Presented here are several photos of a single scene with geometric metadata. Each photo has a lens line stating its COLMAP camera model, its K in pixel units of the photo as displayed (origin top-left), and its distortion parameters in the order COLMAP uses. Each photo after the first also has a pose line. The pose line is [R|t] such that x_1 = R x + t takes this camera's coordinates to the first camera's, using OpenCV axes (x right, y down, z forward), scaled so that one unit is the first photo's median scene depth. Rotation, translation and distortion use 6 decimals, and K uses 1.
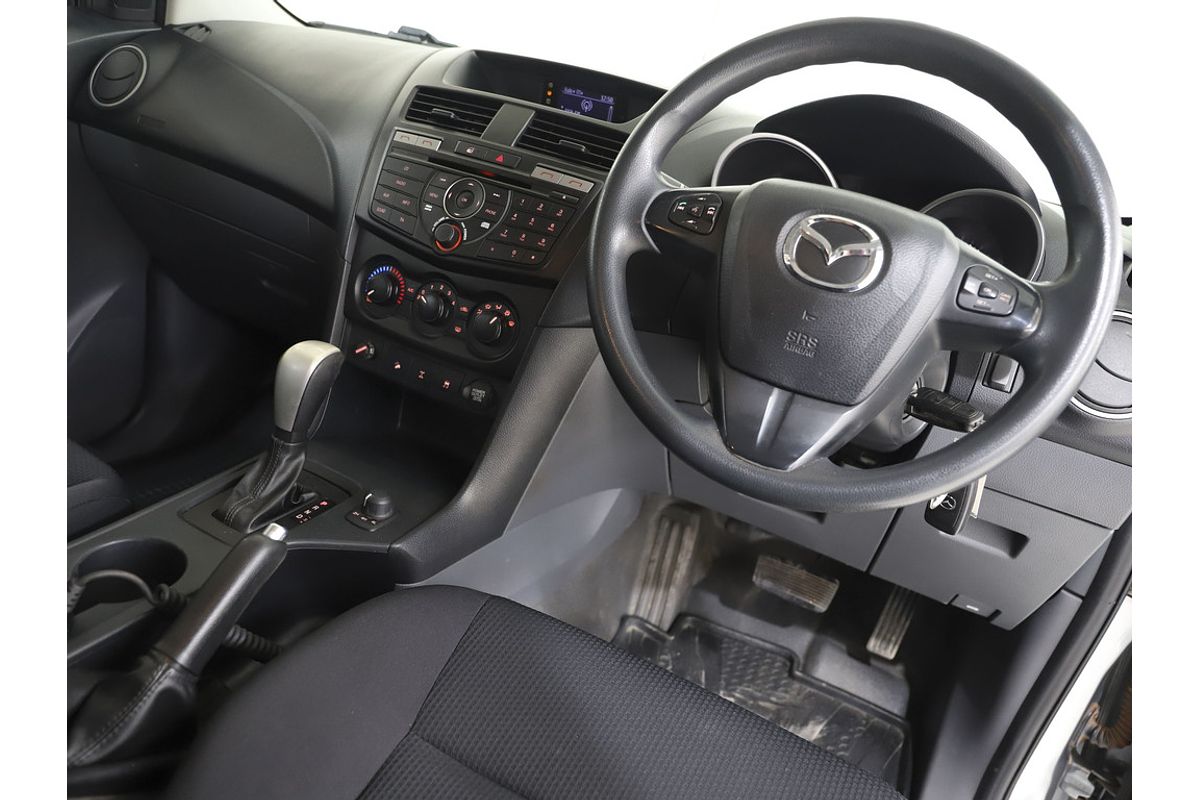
lens RADIAL K [[791.2, 0, 600.0], [0, 791.2, 400.0], [0, 0, 1]] dist [-0.099997, 0.001100]
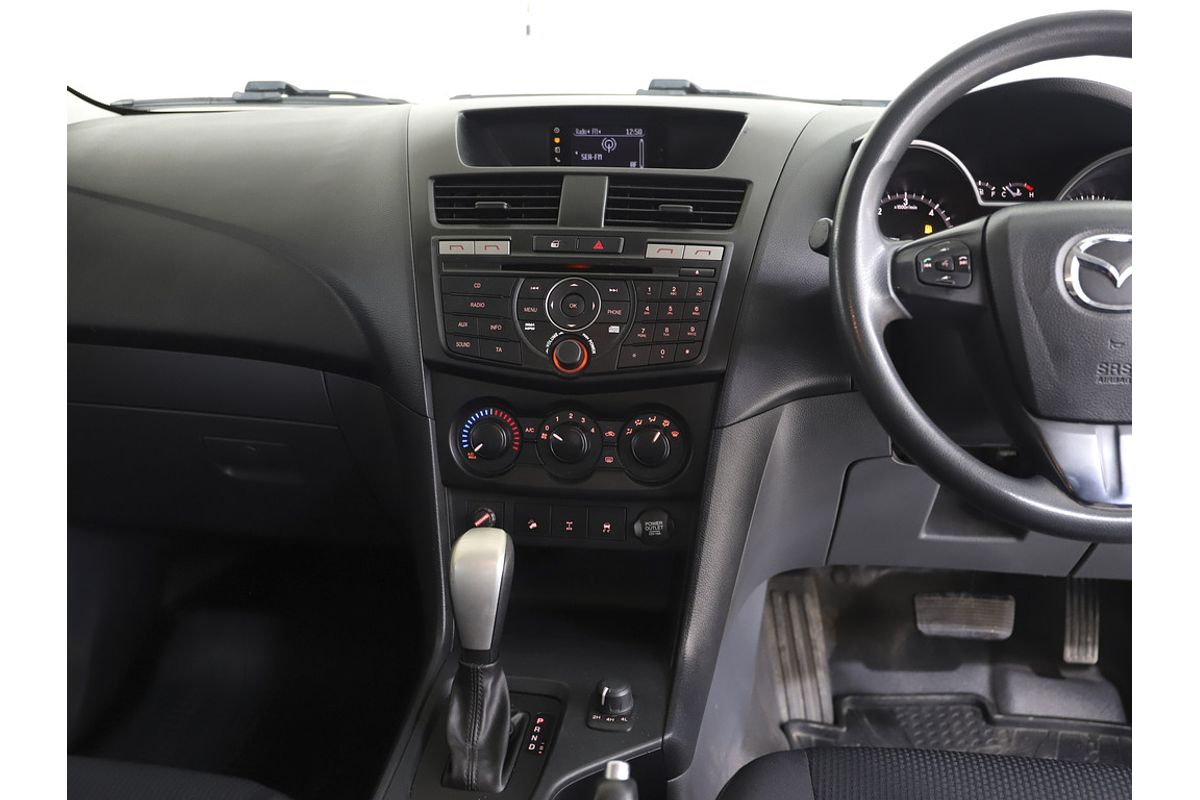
lens RADIAL K [[1066.7, 0, 600.0], [0, 1066.7, 400.0], [0, 0, 1]] dist [-0.051725, 0.018503]
pose [[0.933839, -0.293903, 0.203875, -0.384935], [0.299701, 0.954030, 0.002552, -0.149560], [-0.195253, 0.058718, 0.978994, -0.082799]]
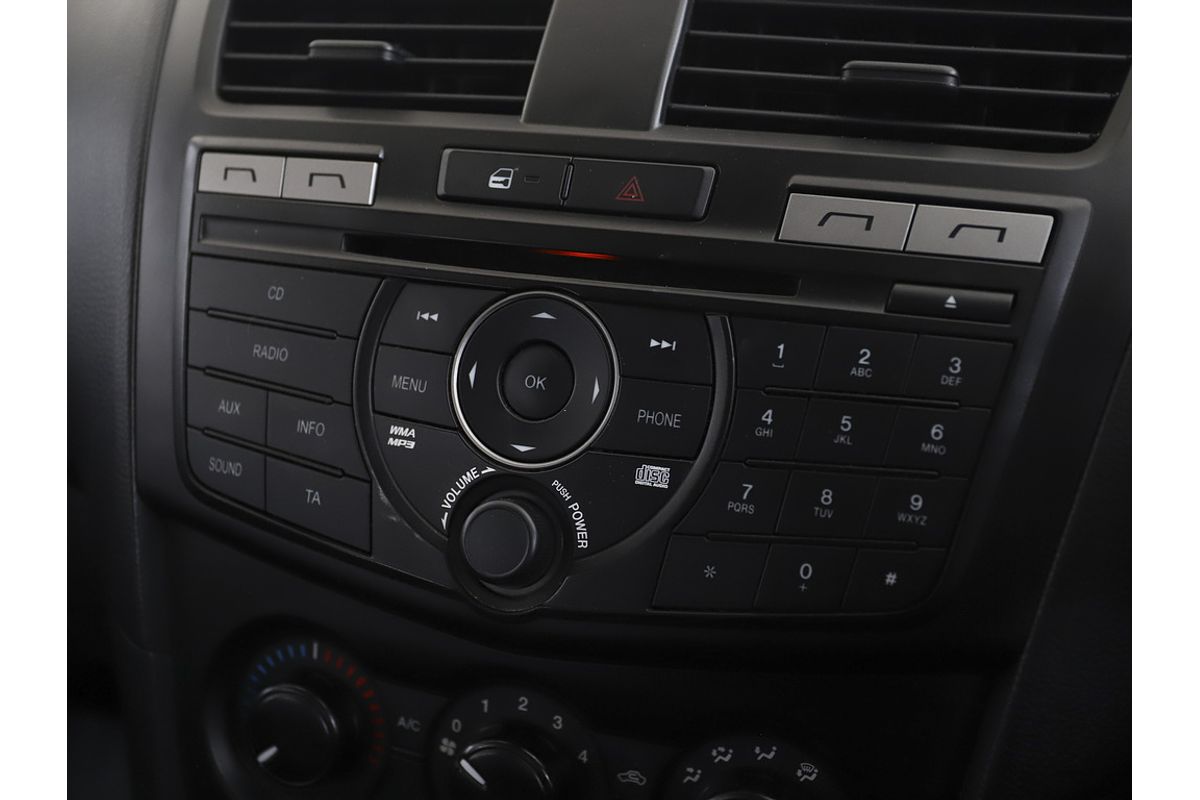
lens RADIAL K [[1234.9, 0, 600.0], [0, 1234.9, 400.0], [0, 0, 1]] dist [-0.017279, -0.007509]
pose [[0.970774, -0.239501, -0.015412, -0.141282], [0.239948, 0.969861, 0.042370, -0.250809], [0.004800, -0.044830, 0.998983, 0.570438]]
